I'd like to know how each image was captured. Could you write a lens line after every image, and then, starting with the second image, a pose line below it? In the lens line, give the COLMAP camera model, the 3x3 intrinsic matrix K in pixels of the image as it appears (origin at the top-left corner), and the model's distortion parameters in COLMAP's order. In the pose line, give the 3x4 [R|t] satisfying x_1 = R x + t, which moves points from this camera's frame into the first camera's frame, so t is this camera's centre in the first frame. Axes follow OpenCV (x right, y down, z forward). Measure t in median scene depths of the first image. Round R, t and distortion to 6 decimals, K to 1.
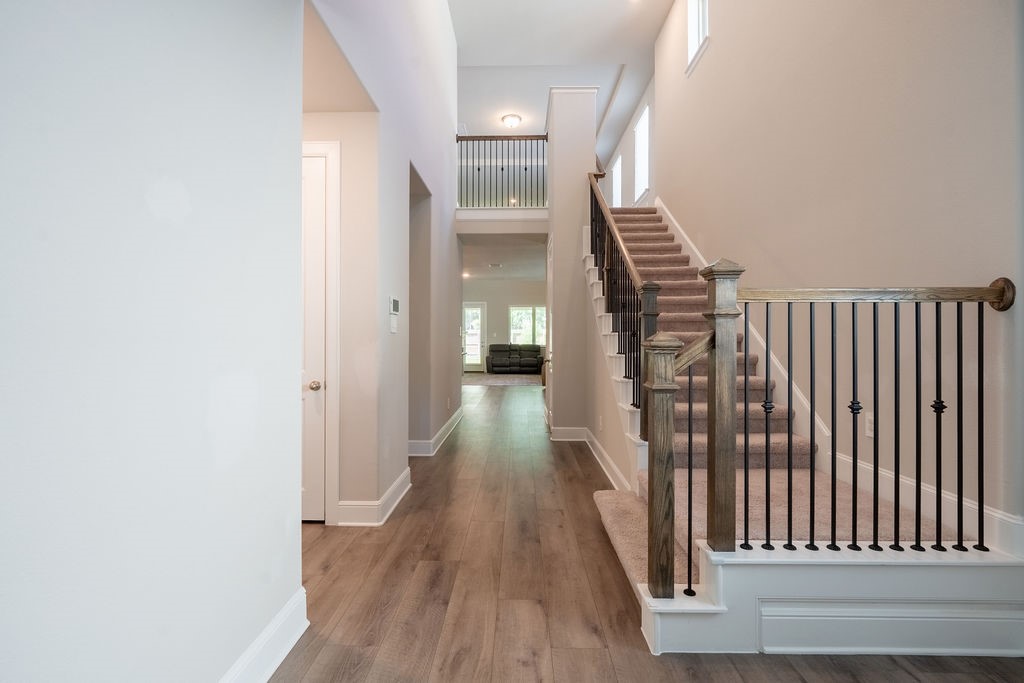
lens RADIAL K [[467.7, 0, 510.2], [0, 467.7, 337.1], [0, 0, 1]] dist [-0.000085, -0.000485]
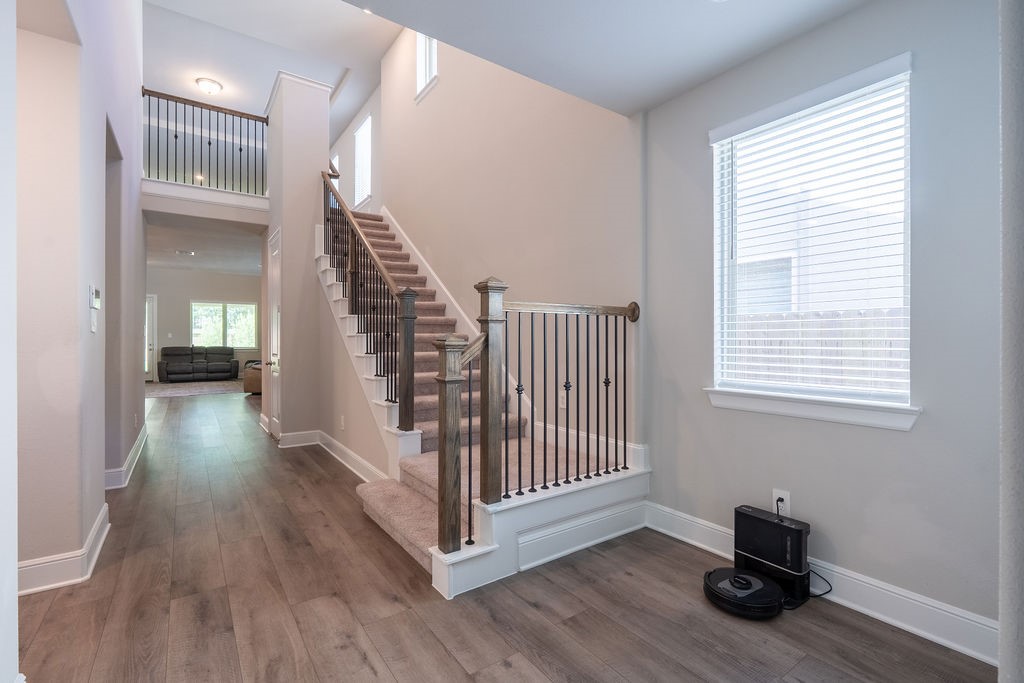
lens RADIAL K [[467.7, 0, 503.0], [0, 467.7, 341.5], [0, 0, 1]] dist [-0.000085, -0.000485]
pose [[0.807054, -0.004430, 0.590461, -0.176831], [0.000118, 0.999973, 0.007342, 0.000384], [-0.590478, -0.005856, 0.807033, -0.035365]]
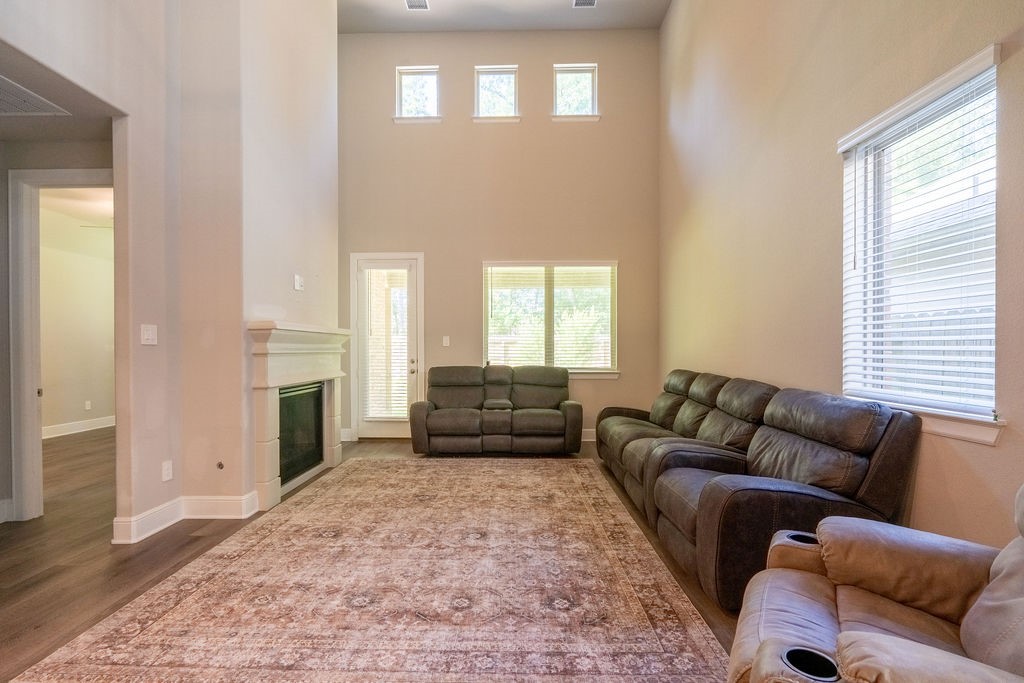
lens RADIAL K [[467.7, 0, 511.4], [0, 467.7, 347.6], [0, 0, 1]] dist [-0.000085, -0.000485]
pose [[0.999865, 0.000091, 0.016426, 0.054534], [-0.000056, 0.999998, -0.002116, 0.004962], [-0.016426, 0.002115, 0.999863, 2.459386]]
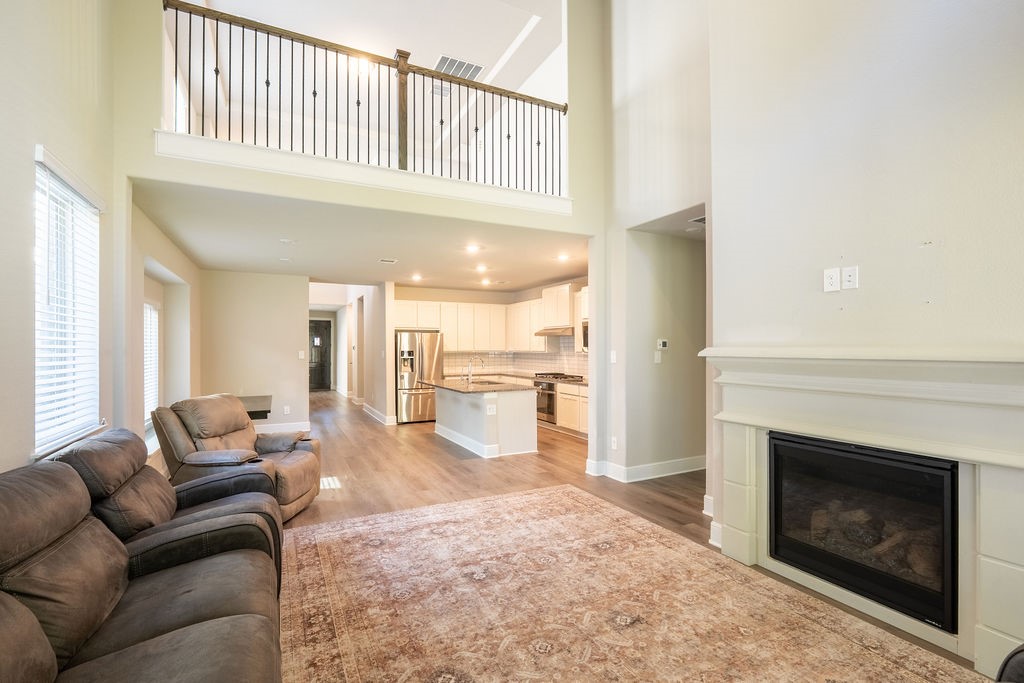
lens RADIAL K [[467.7, 0, 511.3], [0, 467.7, 344.1], [0, 0, 1]] dist [-0.000085, -0.000485]
pose [[-0.881012, -0.000840, -0.473093, 0.290236], [0.003077, 0.999967, -0.007507, -0.041254], [0.473084, -0.008070, -0.880981, 3.787562]]
